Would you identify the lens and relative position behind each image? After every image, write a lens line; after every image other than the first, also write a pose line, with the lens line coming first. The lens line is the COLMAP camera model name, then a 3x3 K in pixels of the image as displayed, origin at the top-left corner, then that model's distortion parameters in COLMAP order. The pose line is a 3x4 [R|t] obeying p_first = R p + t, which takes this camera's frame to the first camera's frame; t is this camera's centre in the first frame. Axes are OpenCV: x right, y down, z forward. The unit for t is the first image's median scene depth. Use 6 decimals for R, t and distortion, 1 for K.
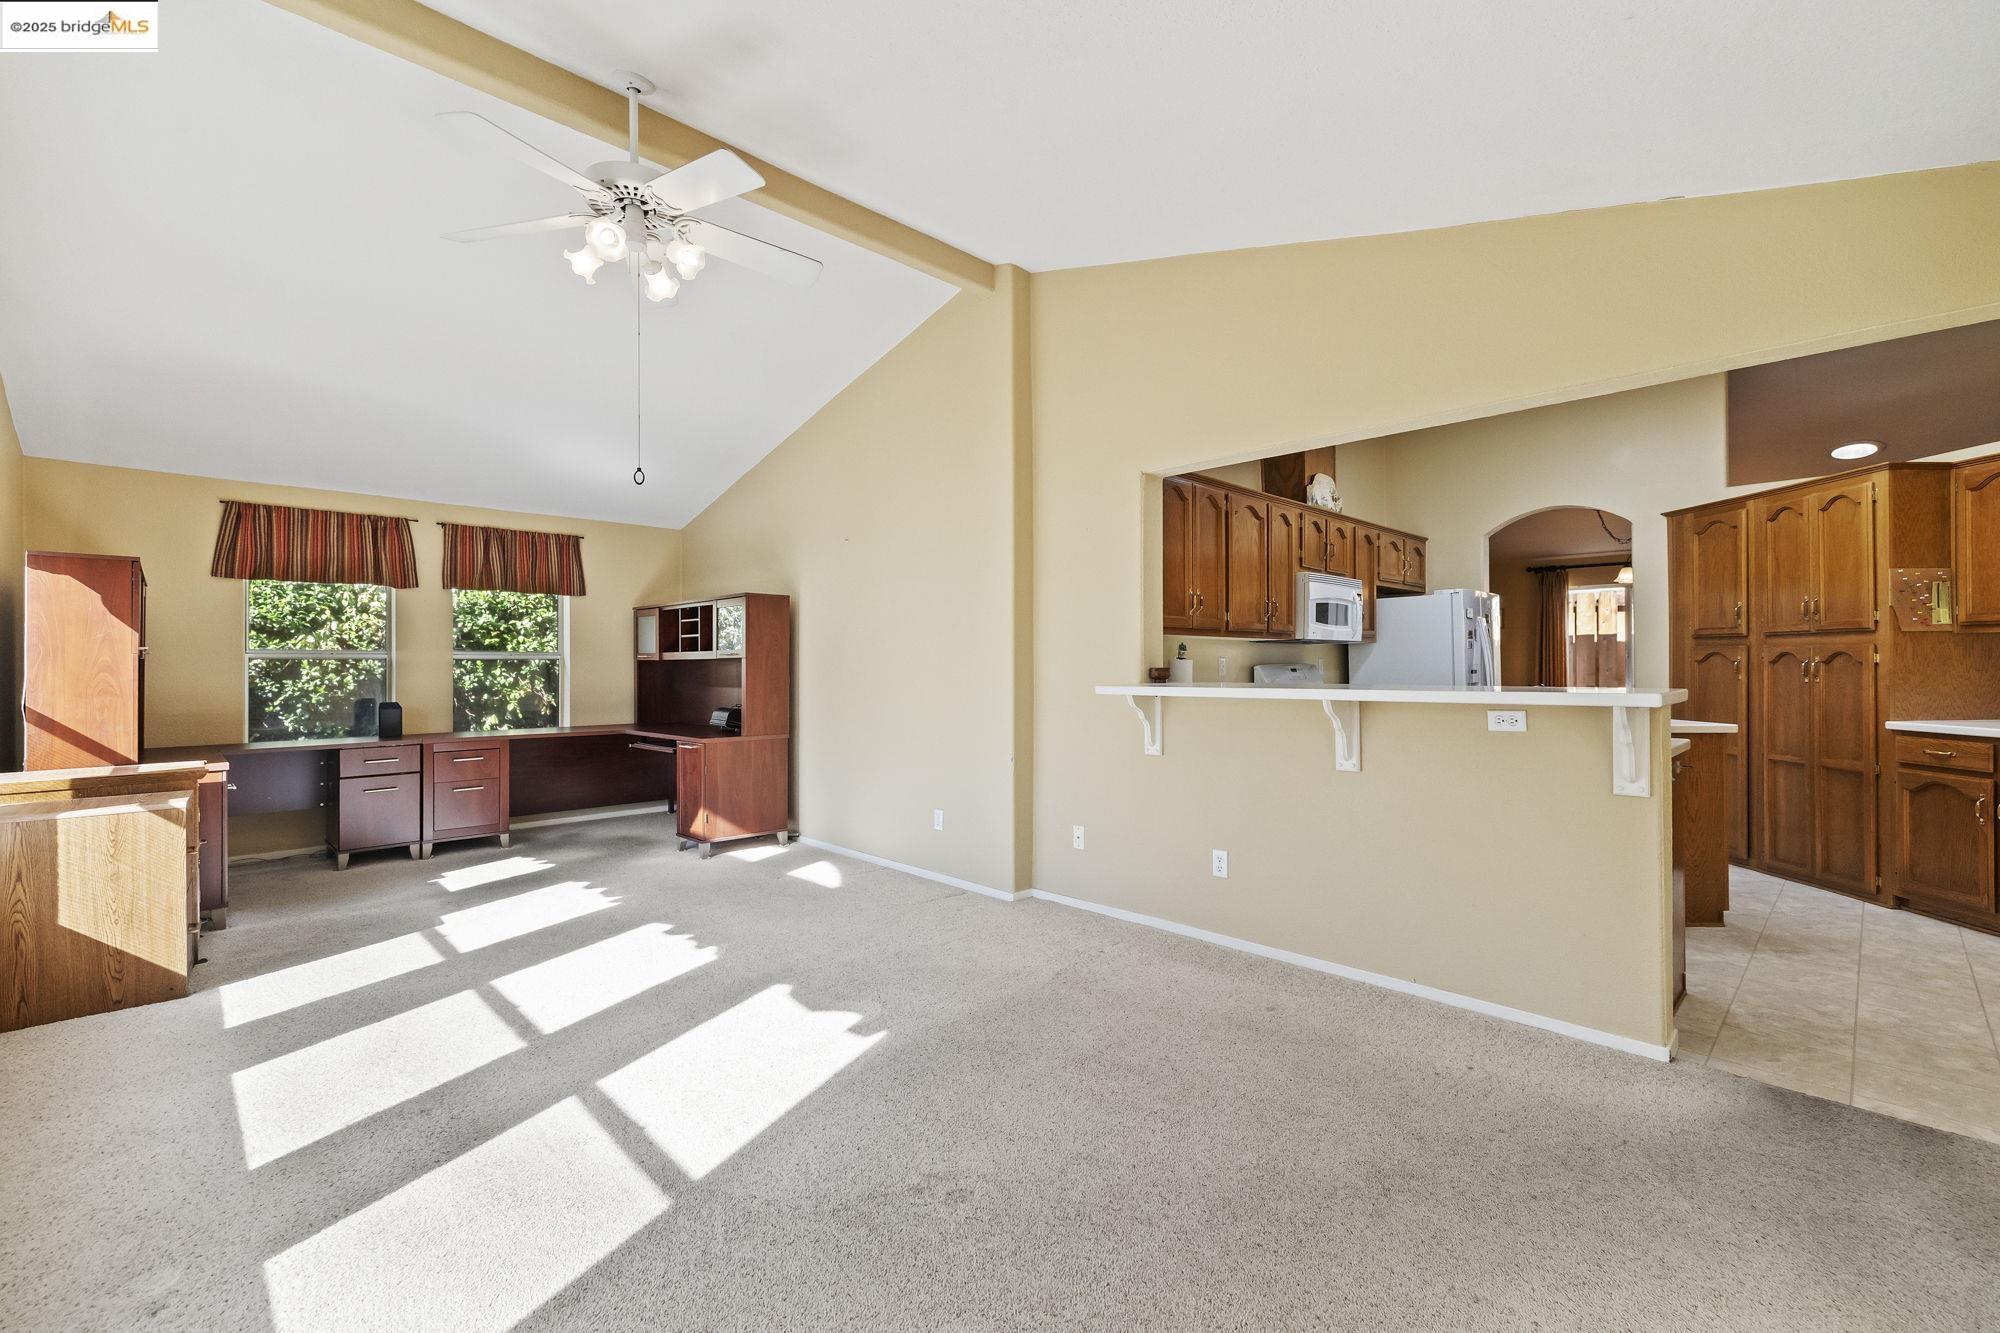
lens RADIAL K [[849.3, 0, 1005.9], [0, 849.3, 664.9], [0, 0, 1]] dist [0.001745, 0.000768]
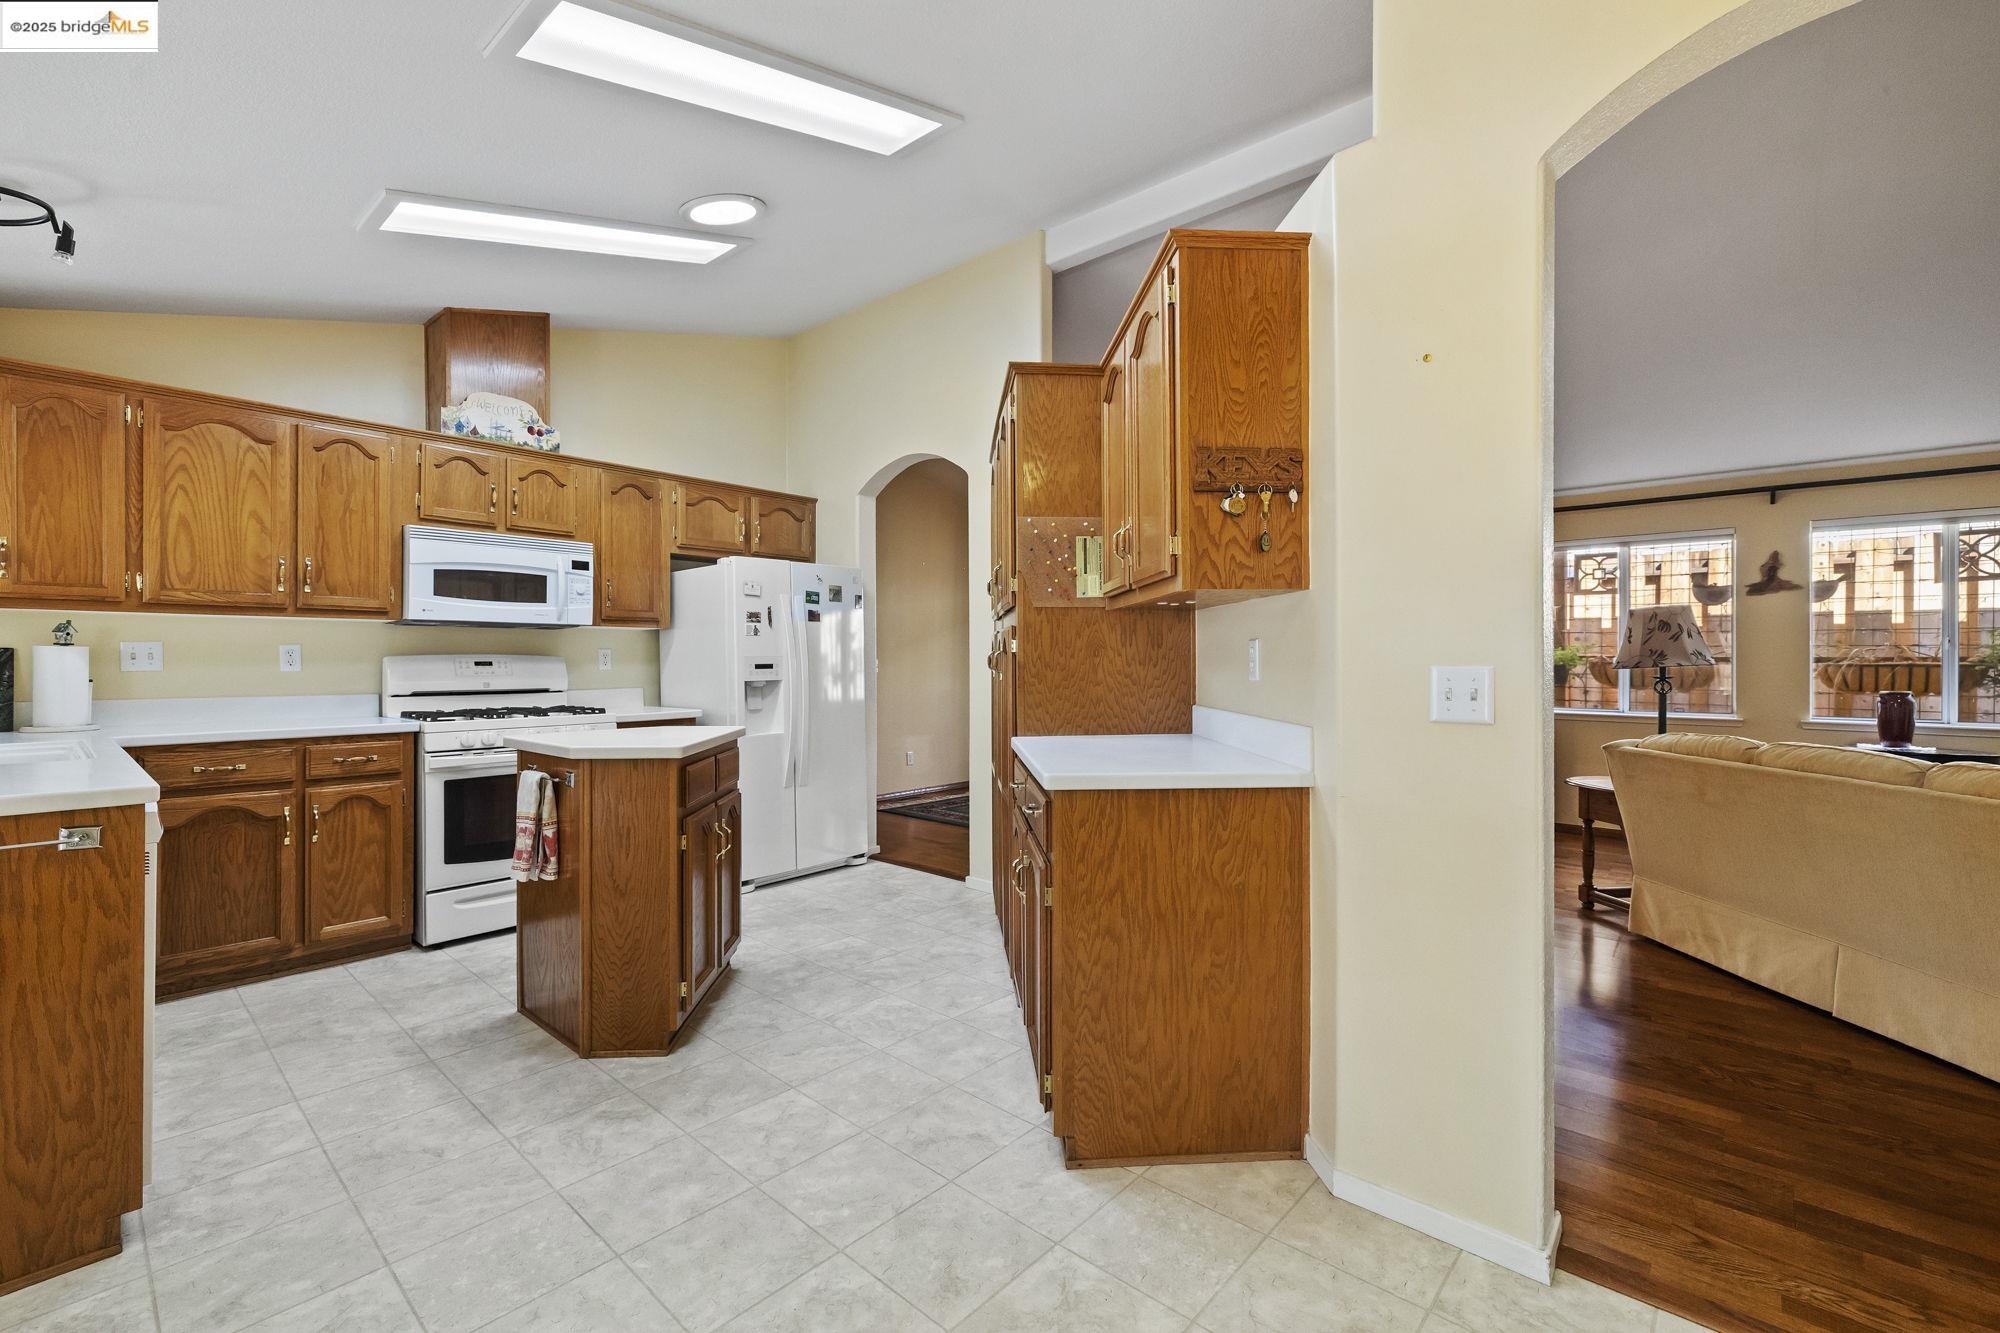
lens RADIAL K [[849.3, 0, 1005.9], [0, 849.3, 664.9], [0, 0, 1]] dist [0.001745, 0.000768]
pose [[0.997718, 0.004468, 0.067365, 0.880549], [-0.004361, 0.999989, -0.001735, 0.007982], [-0.067372, 0.001437, 0.997727, 0.281210]]
